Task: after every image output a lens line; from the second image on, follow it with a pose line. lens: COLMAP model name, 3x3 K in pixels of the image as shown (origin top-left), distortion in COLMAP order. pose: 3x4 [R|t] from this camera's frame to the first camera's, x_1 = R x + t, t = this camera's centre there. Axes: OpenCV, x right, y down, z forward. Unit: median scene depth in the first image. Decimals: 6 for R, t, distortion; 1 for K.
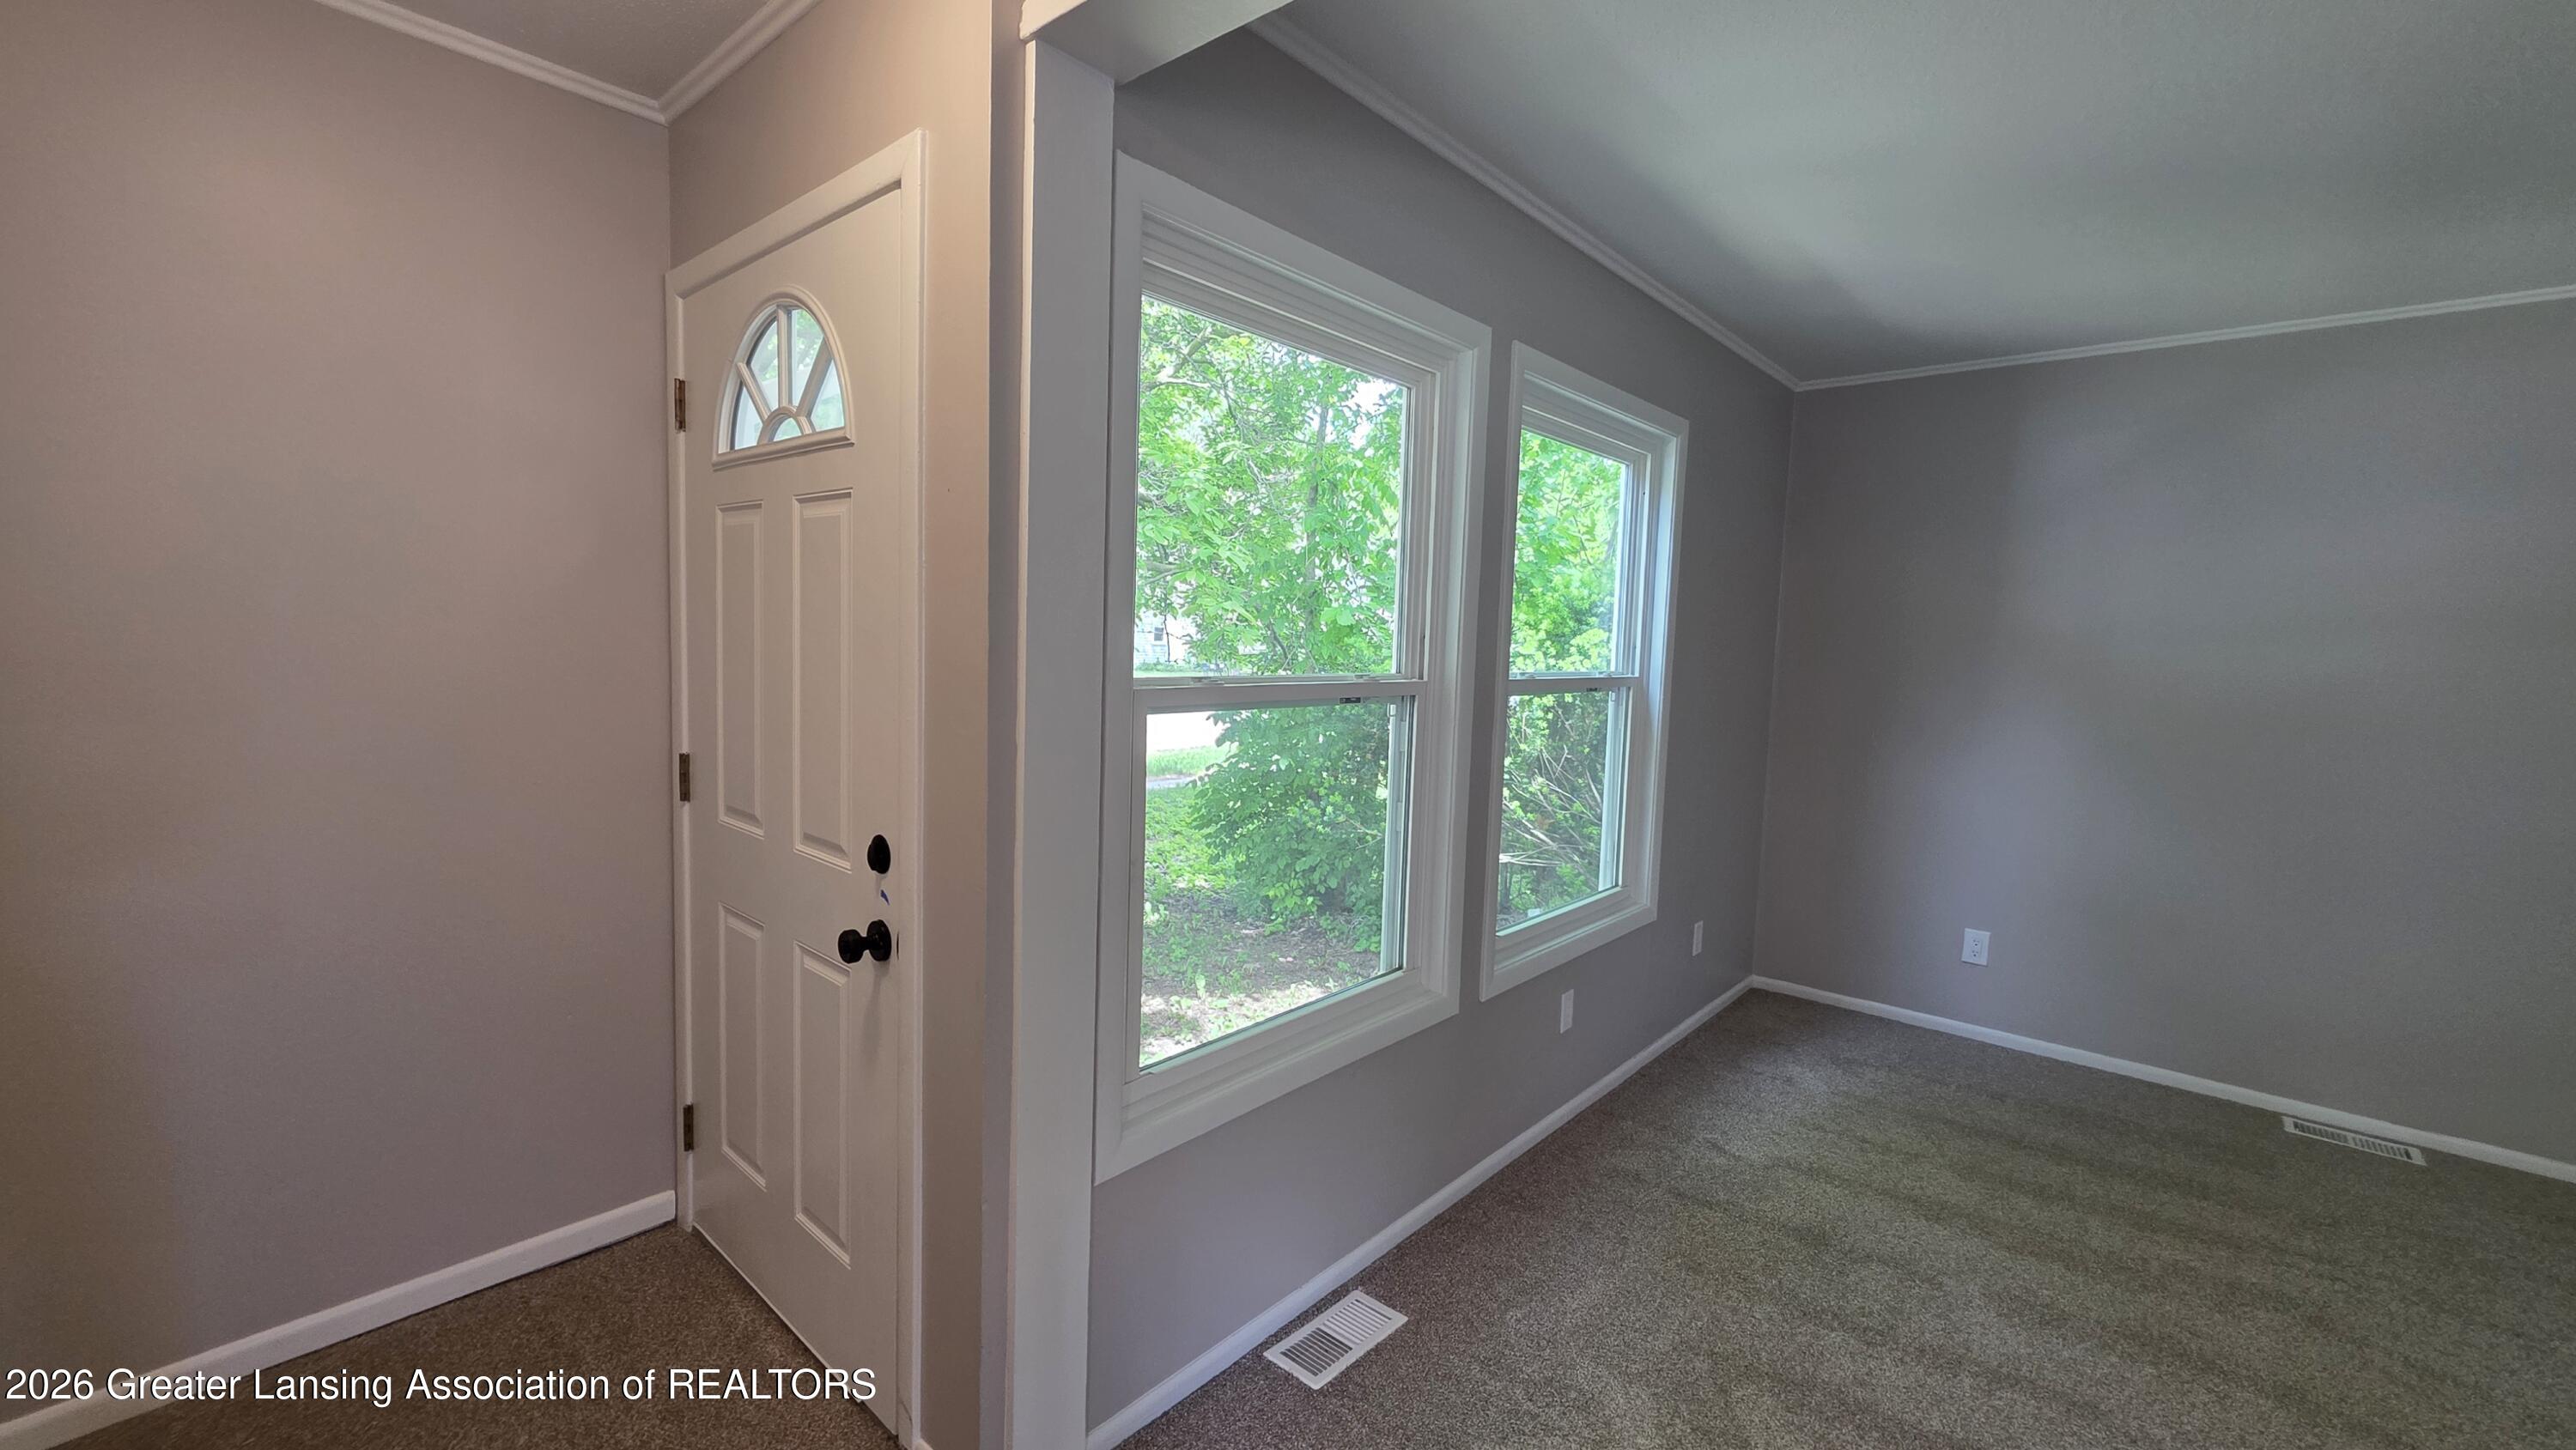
lens RADIAL K [[1023.2, 0, 1281.2], [0, 1023.2, 725.8], [0, 0, 1]] dist [-0.000946, 0.000043]
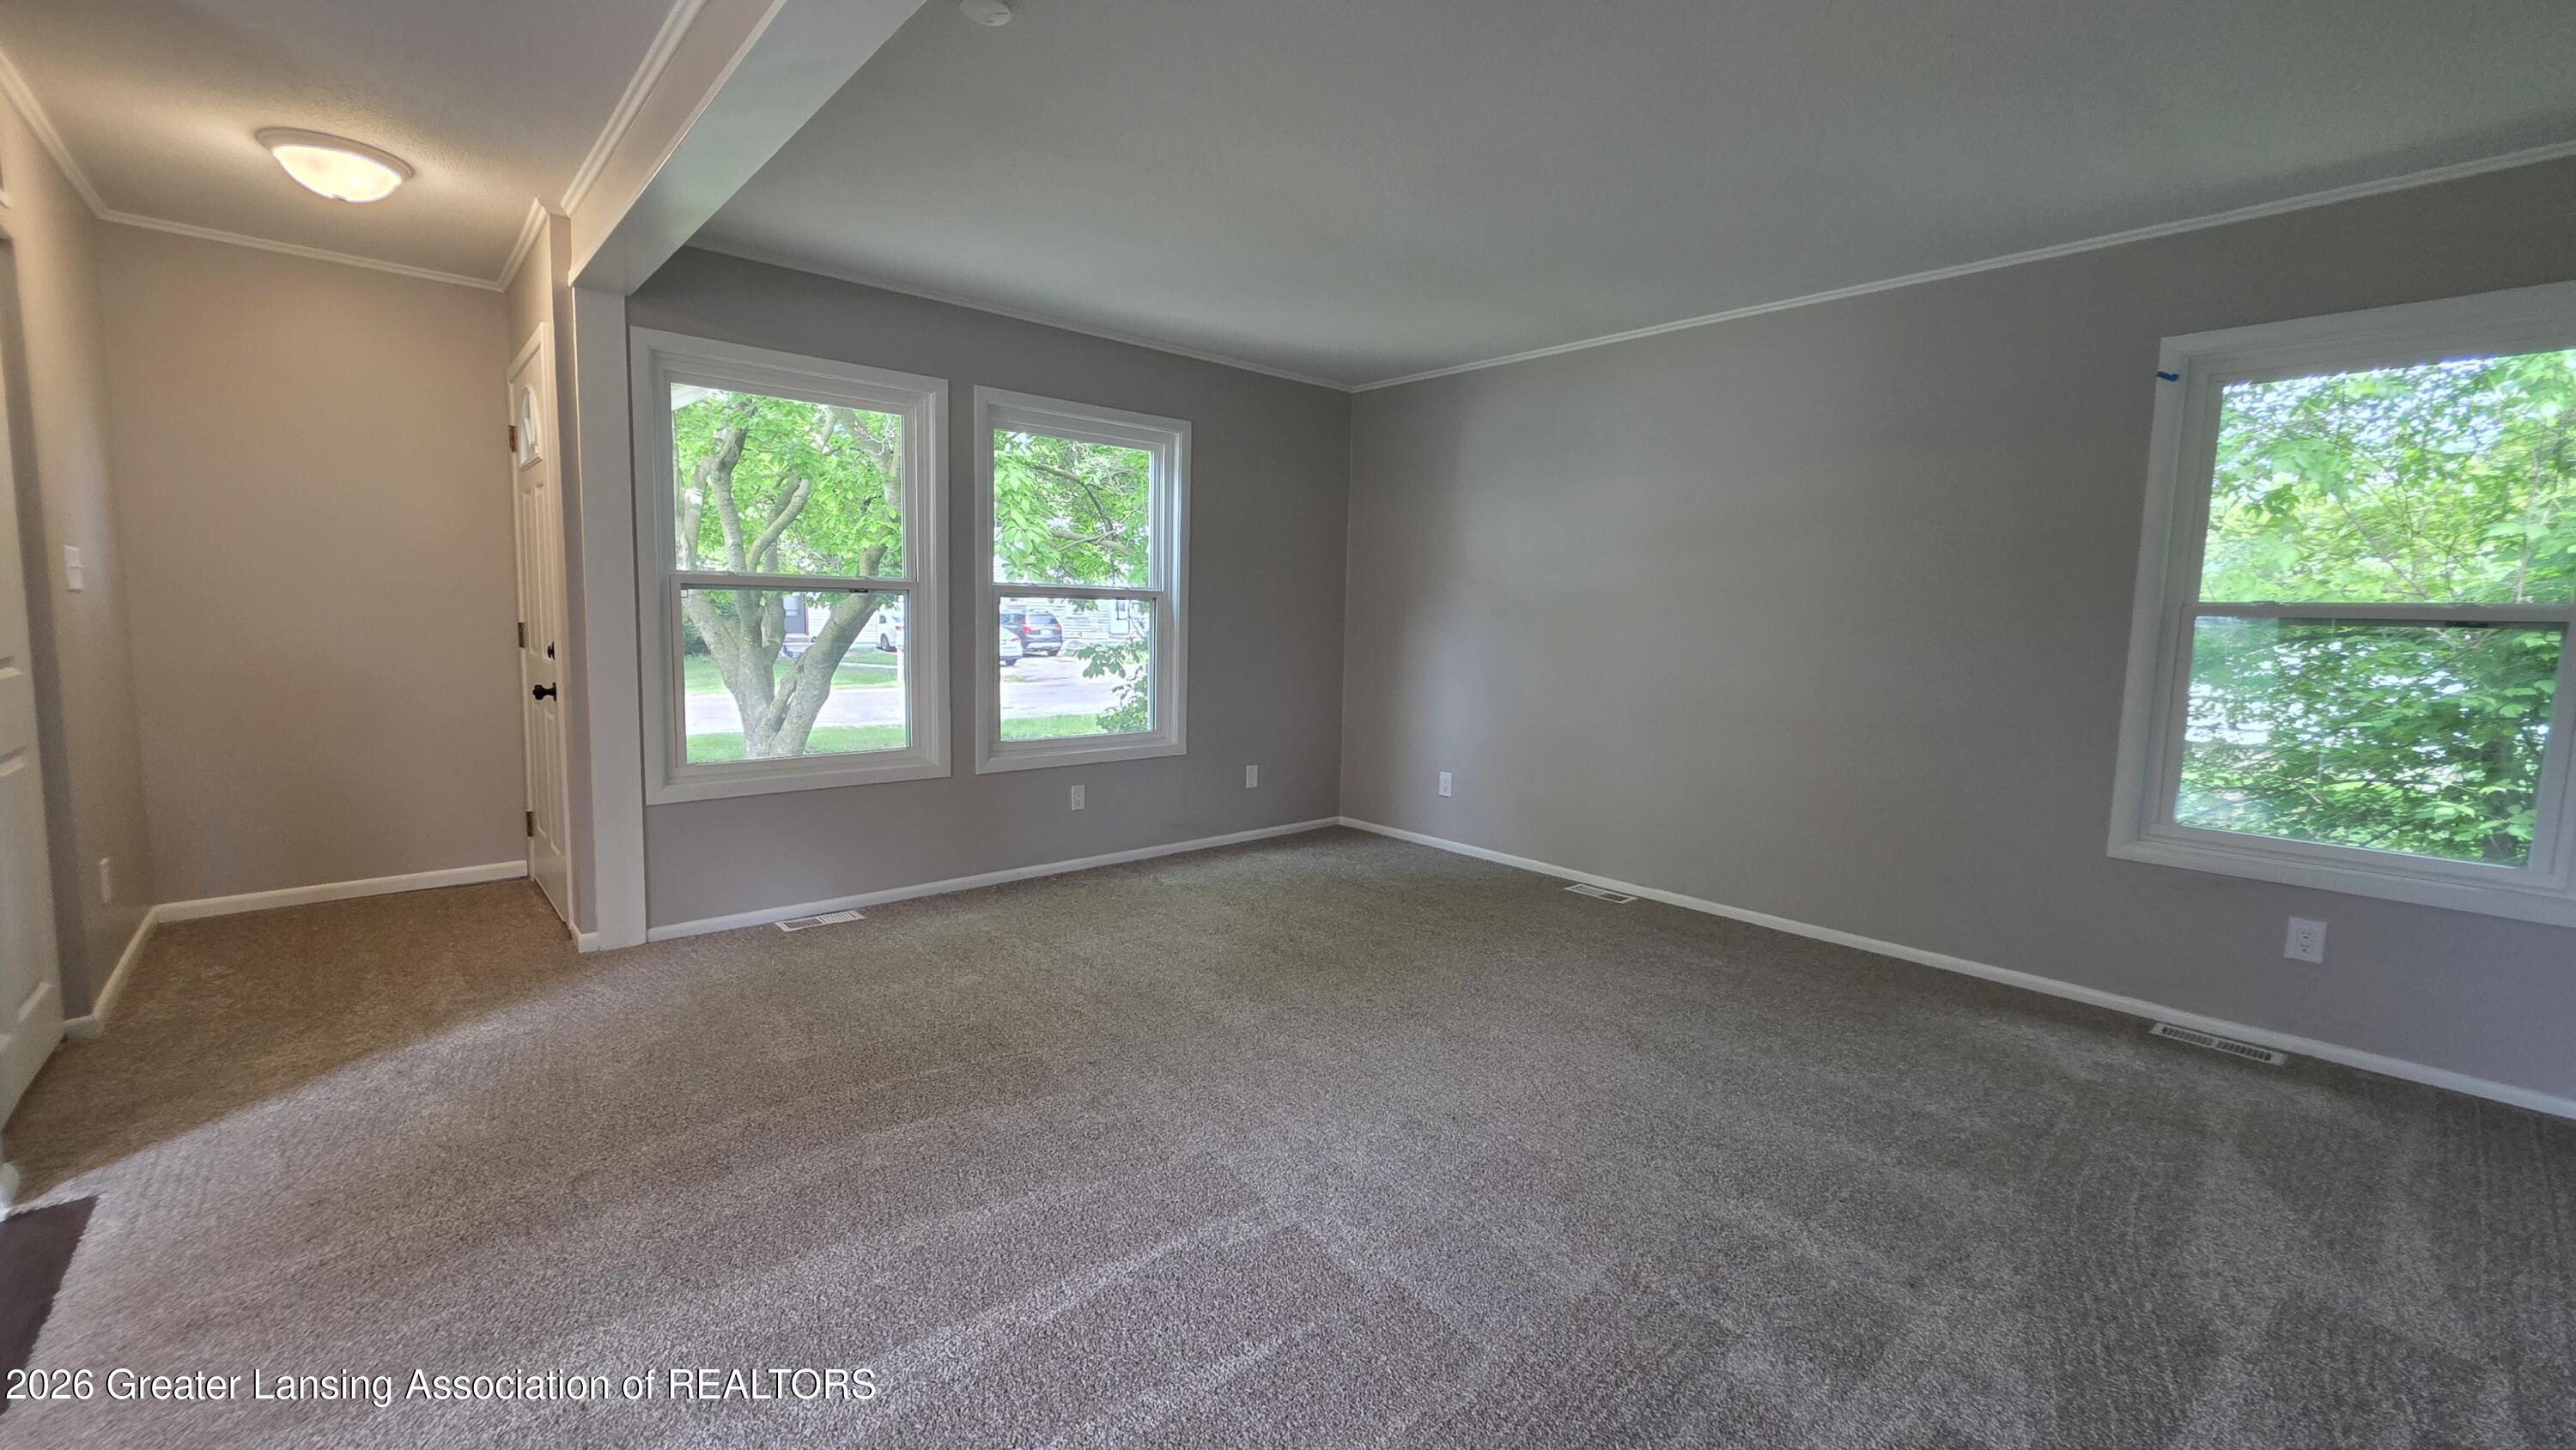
lens RADIAL K [[1033.9, 0, 1288.0], [0, 1033.9, 725.0], [0, 0, 1]] dist [0.000806, 0.000042]
pose [[0.993440, 0.001295, -0.114350, 1.005841], [0.000741, 0.999842, 0.017767, 0.174935], [0.114355, -0.017736, 0.993282, -0.715910]]
